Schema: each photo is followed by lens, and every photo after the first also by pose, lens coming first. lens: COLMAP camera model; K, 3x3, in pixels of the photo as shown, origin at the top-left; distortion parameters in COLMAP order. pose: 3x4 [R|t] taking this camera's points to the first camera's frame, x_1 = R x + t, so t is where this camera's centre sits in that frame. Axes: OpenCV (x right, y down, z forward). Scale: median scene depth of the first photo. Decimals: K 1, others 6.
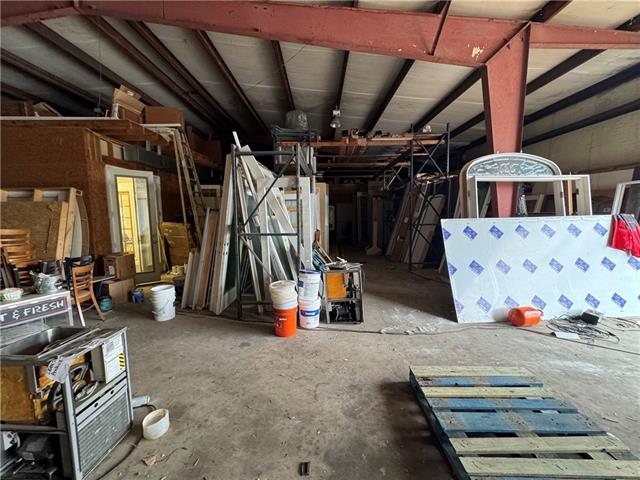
lens RADIAL K [[253.9, 0, 318.5], [0, 253.9, 240.5], [0, 0, 1]] dist [-0.000008, 0.000120]
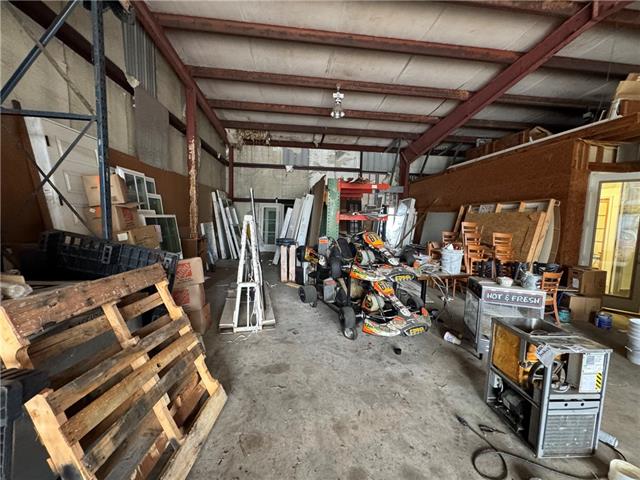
lens RADIAL K [[253.9, 0, 318.5], [0, 253.9, 240.5], [0, 0, 1]] dist [-0.000008, 0.000120]
pose [[0.119619, 0.099435, -0.987828, -0.011841], [-0.131489, 0.987794, 0.083510, 0.010406], [0.984074, 0.119899, 0.131234, -0.145554]]
